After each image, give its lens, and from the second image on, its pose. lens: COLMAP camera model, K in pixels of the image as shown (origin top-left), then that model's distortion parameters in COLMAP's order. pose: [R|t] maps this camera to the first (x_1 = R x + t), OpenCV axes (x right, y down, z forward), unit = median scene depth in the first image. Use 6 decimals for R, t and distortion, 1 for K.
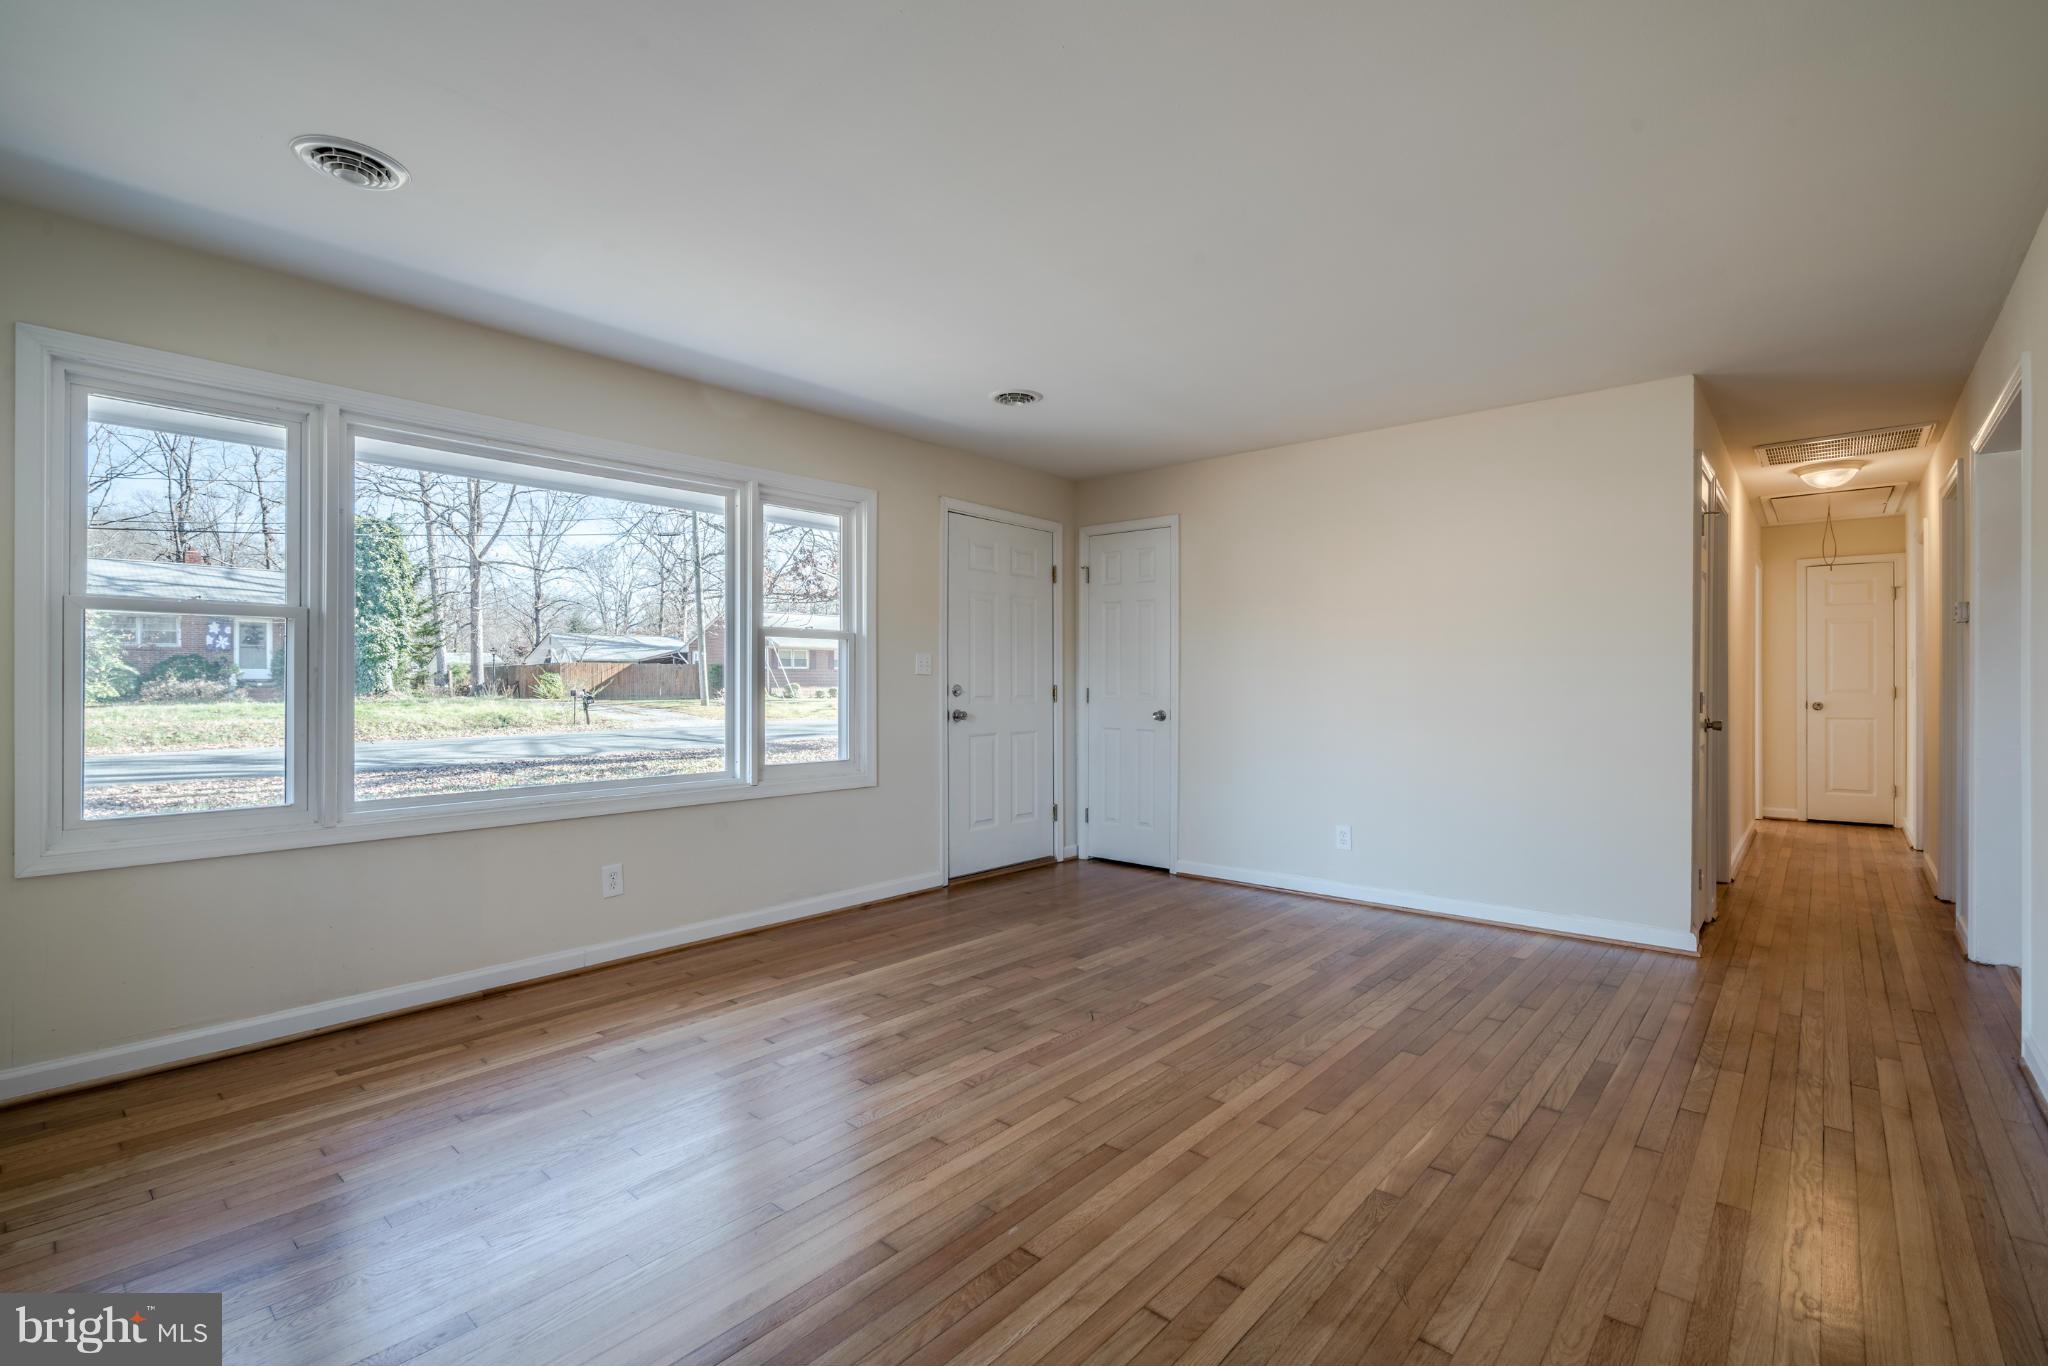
lens RADIAL K [[924.3, 0, 1023.5], [0, 924.3, 686.1], [0, 0, 1]] dist [-0.002402, 0.000844]
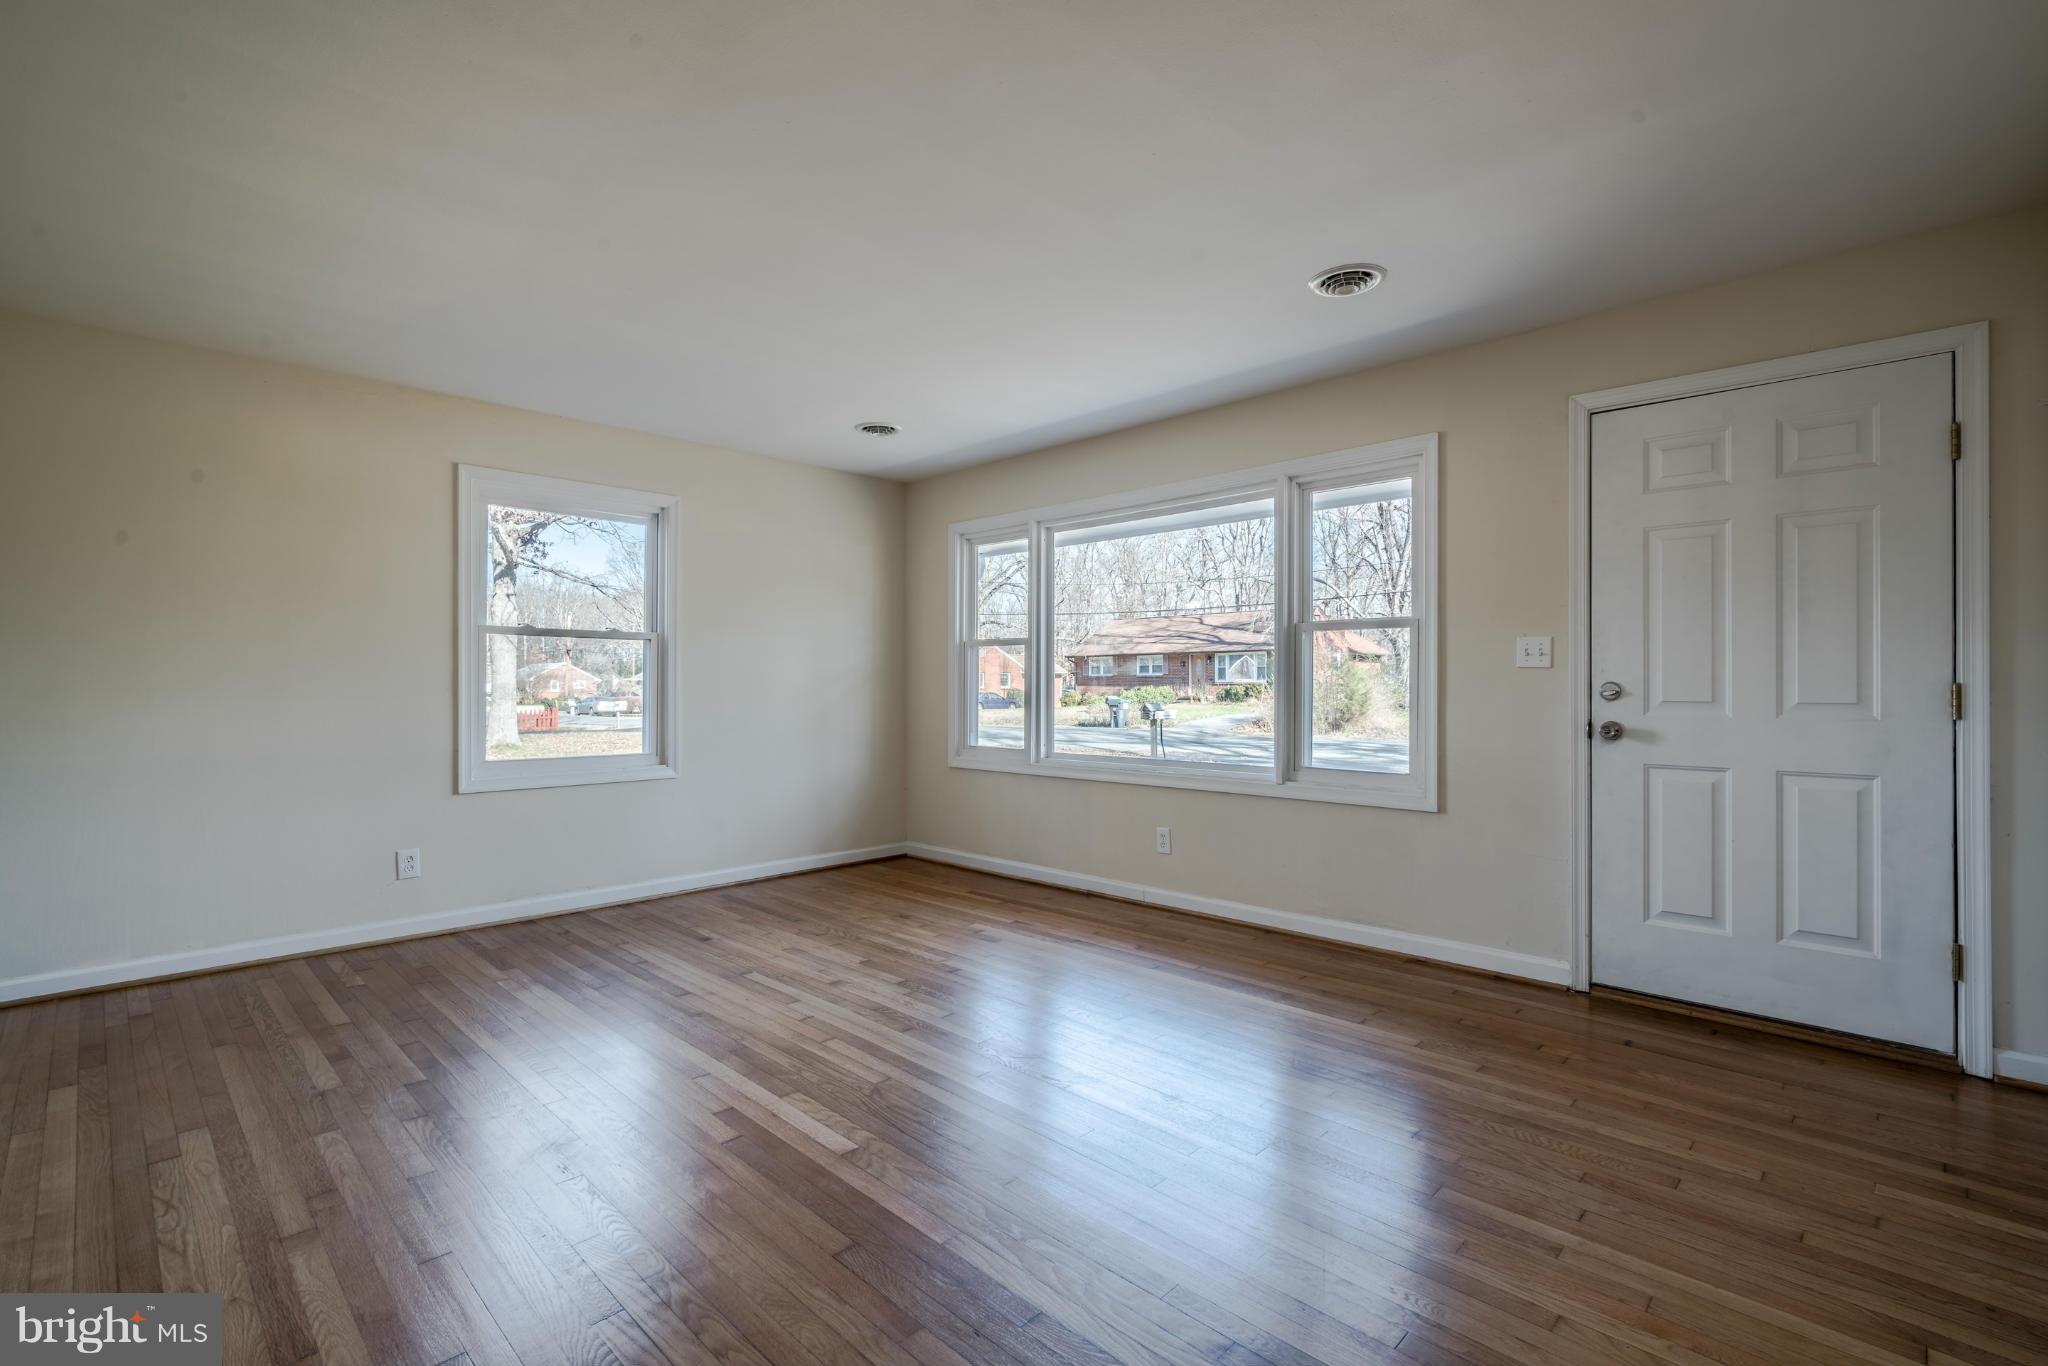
lens RADIAL K [[924.3, 0, 1023.5], [0, 924.3, 686.1], [0, 0, 1]] dist [-0.002402, 0.000844]
pose [[-0.060761, 0.000871, -0.998152, 0.731659], [-0.001189, 0.999999, 0.000945, 0.001820], [0.998152, 0.001244, -0.060760, 0.805778]]
